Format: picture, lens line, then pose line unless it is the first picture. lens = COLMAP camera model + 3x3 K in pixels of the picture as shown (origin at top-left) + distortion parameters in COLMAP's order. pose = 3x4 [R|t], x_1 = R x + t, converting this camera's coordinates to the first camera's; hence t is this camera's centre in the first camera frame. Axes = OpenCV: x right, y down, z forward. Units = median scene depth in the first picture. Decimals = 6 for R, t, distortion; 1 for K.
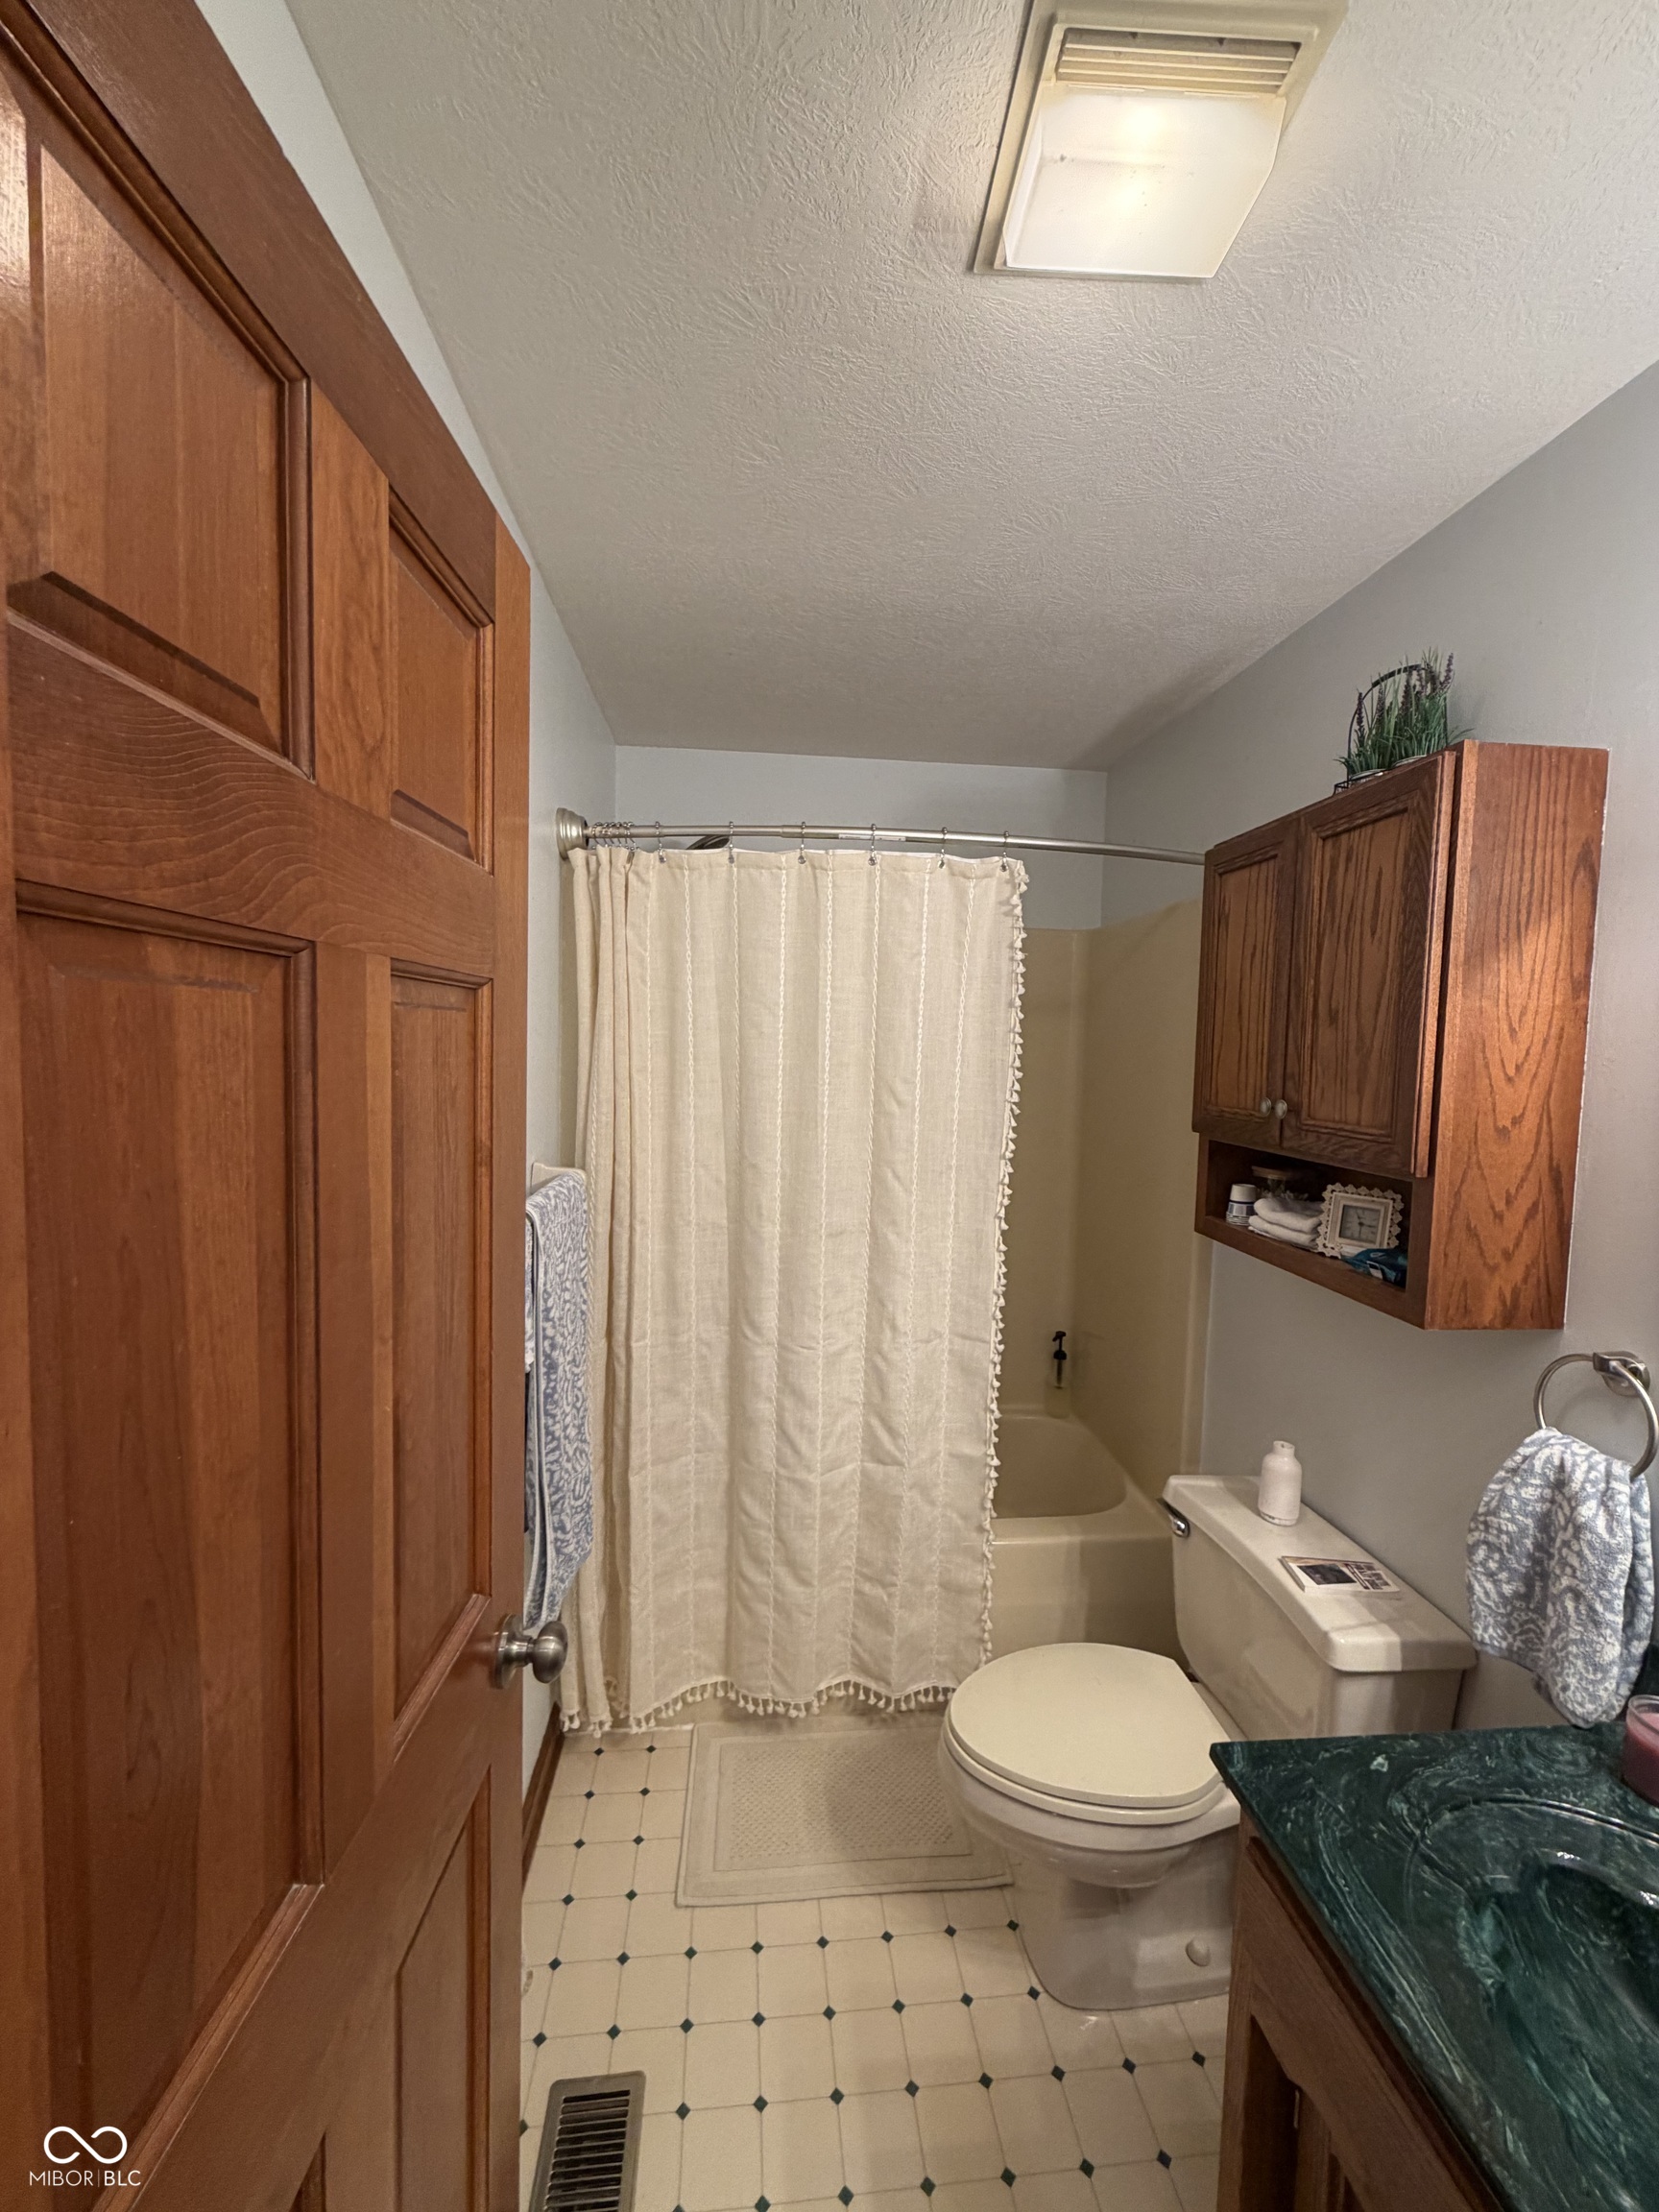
lens RADIAL K [[885.2, 0, 828.0], [0, 885.2, 1105.0], [0, 0, 1]] dist [-0.000459, -0.000230]
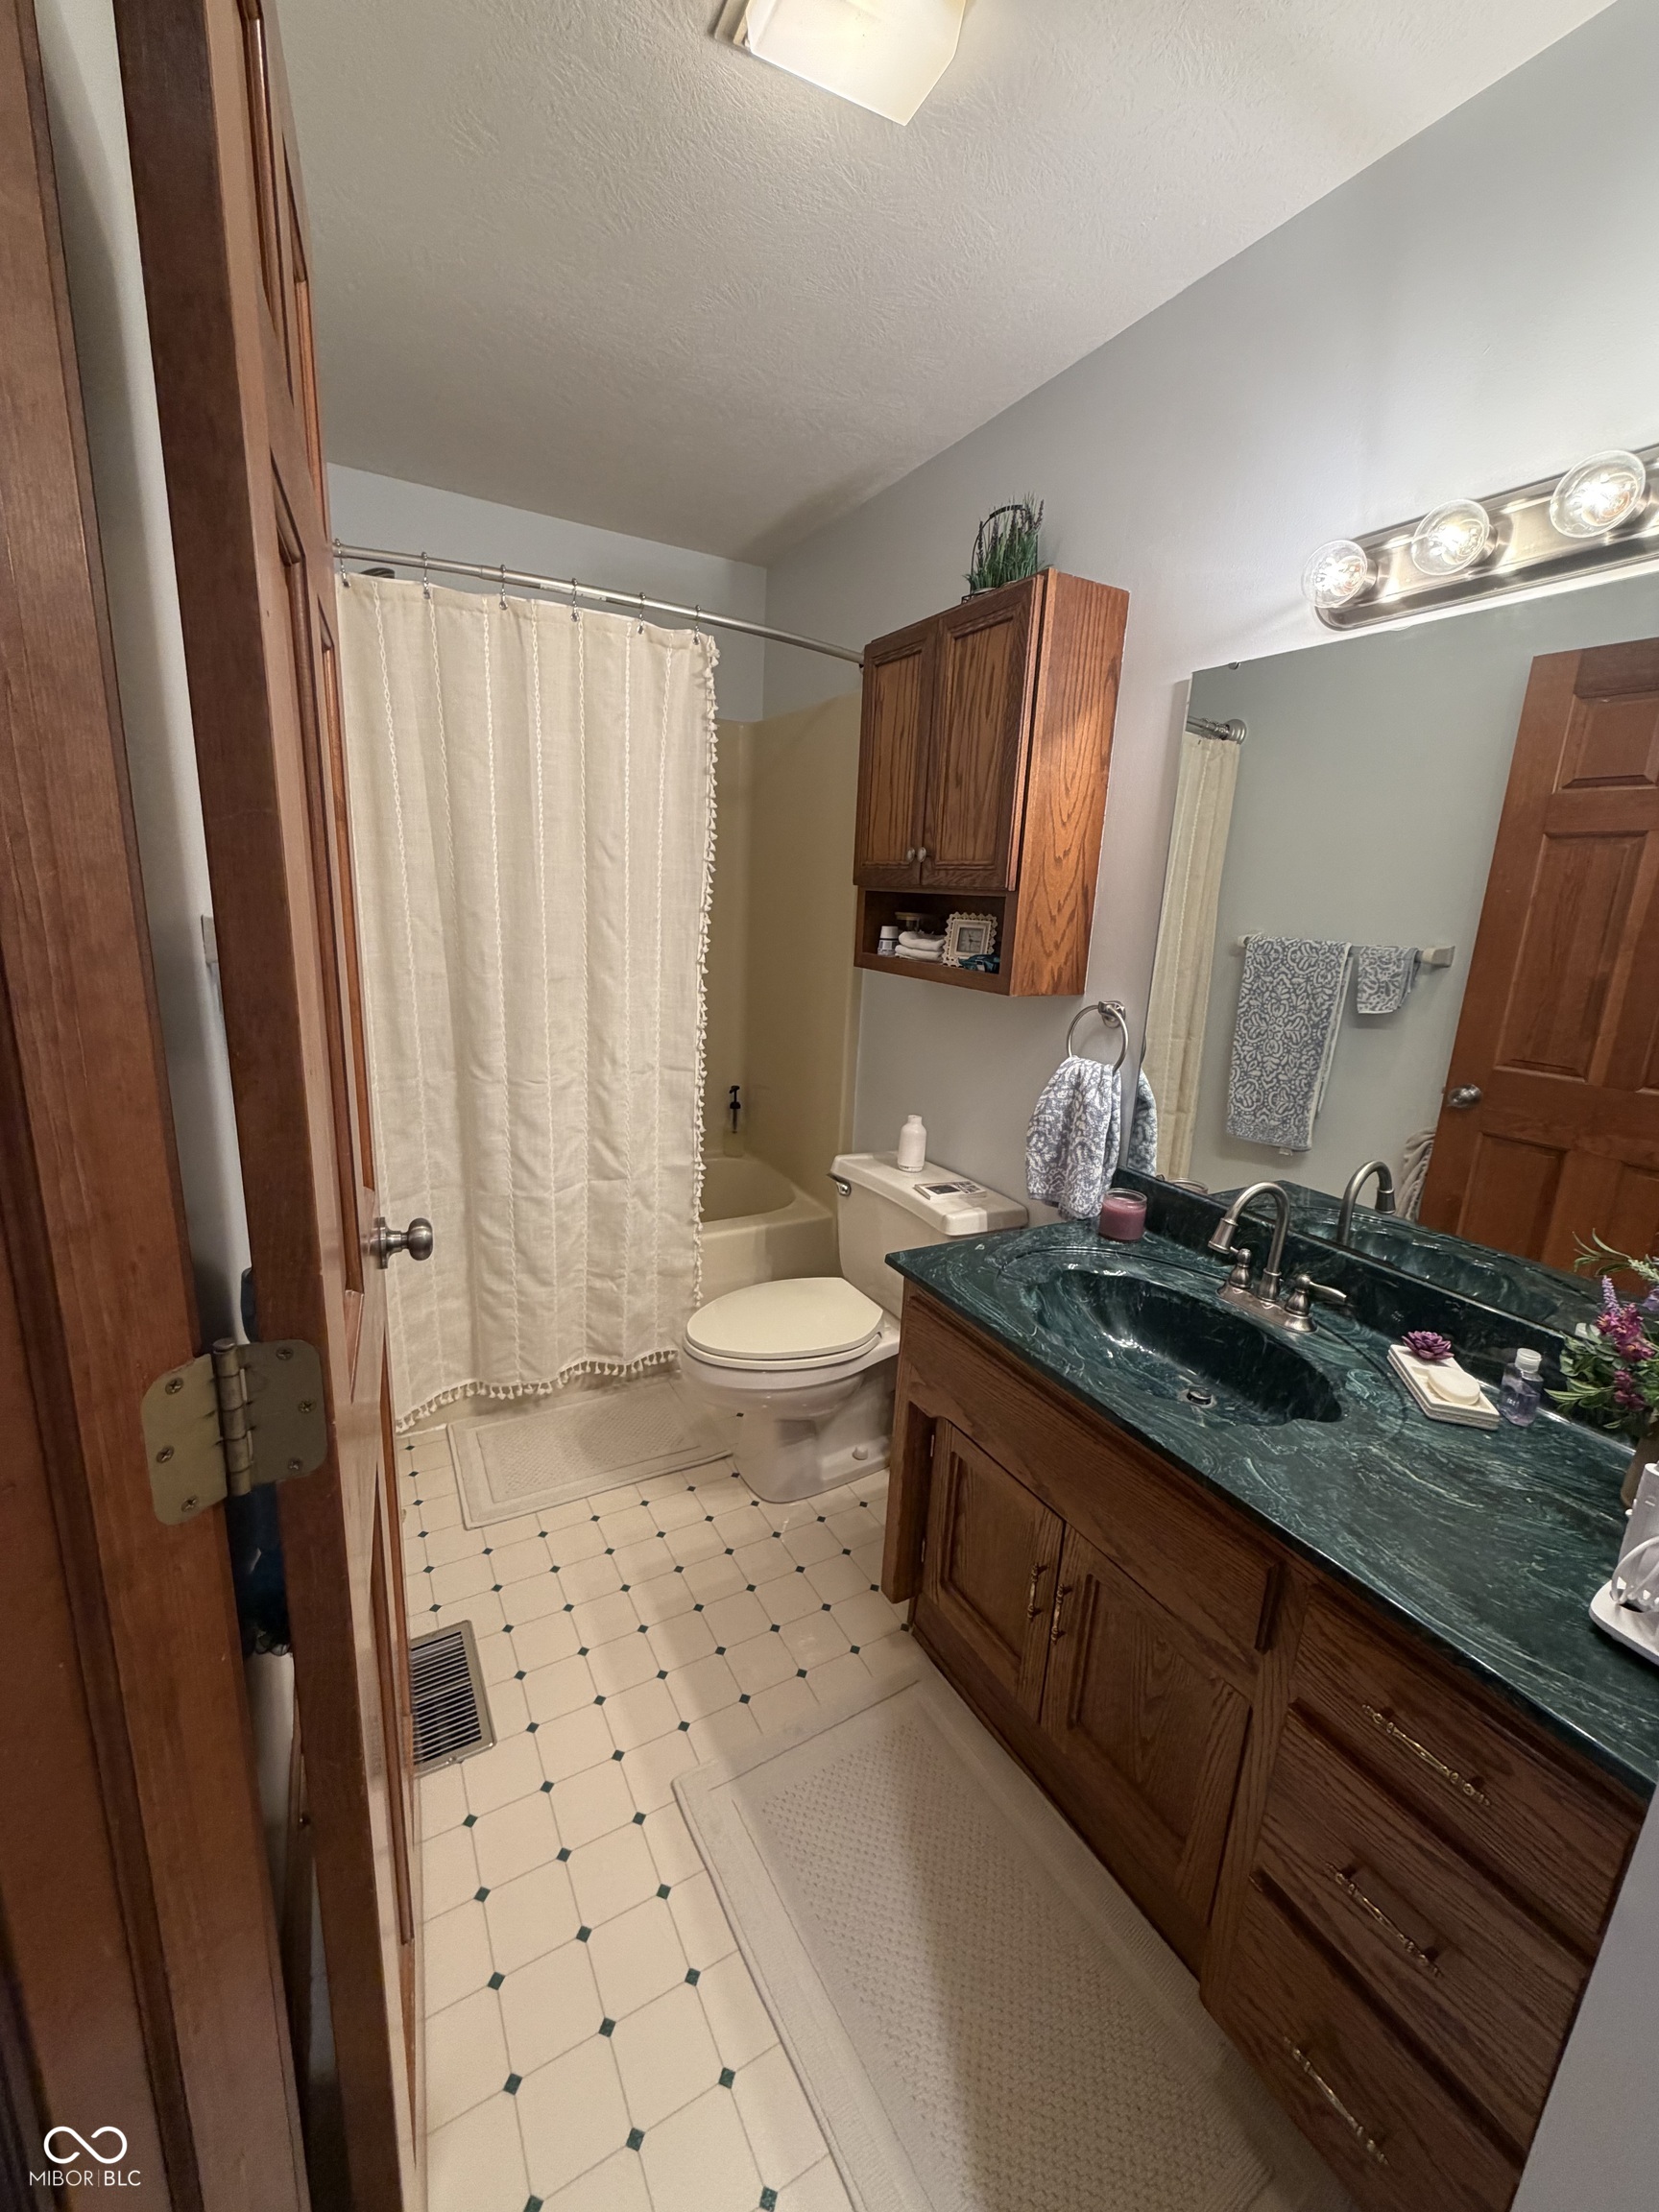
lens RADIAL K [[885.2, 0, 828.0], [0, 885.2, 1105.0], [0, 0, 1]] dist [-0.000459, -0.000230]
pose [[0.916089, -0.074056, 0.394076, -0.130364], [0.001007, 0.983219, 0.182427, 0.100840], [-0.400973, -0.166722, 0.900791, -0.158425]]
